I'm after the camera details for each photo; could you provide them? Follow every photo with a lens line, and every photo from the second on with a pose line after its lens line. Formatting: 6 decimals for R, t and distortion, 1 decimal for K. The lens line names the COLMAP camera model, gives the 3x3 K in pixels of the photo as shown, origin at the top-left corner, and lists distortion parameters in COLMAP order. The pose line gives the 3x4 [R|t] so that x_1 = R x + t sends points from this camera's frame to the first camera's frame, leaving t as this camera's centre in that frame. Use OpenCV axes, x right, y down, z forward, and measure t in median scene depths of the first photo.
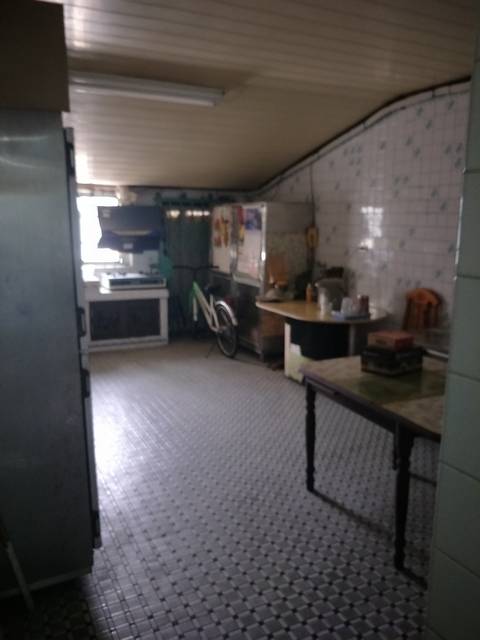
lens RADIAL K [[554.7, 0, 240.0], [0, 554.7, 320.0], [0, 0, 1]] dist [0.055165, -0.090214]
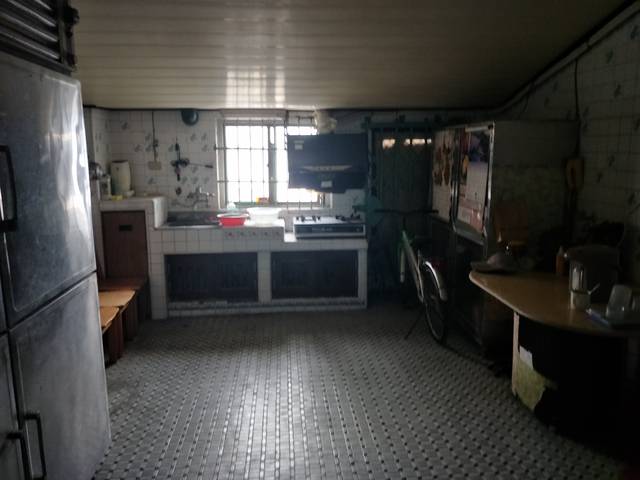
lens RADIAL K [[554.7, 0, 286.7], [0, 554.7, 236.7], [0, 0, 1]] dist [0.055165, -0.090214]
pose [[0.921266, 0.040342, -0.386836, 0.068179], [-0.050025, 0.998635, -0.014992, -0.042812], [0.385704, 0.033163, 0.922027, 0.245093]]
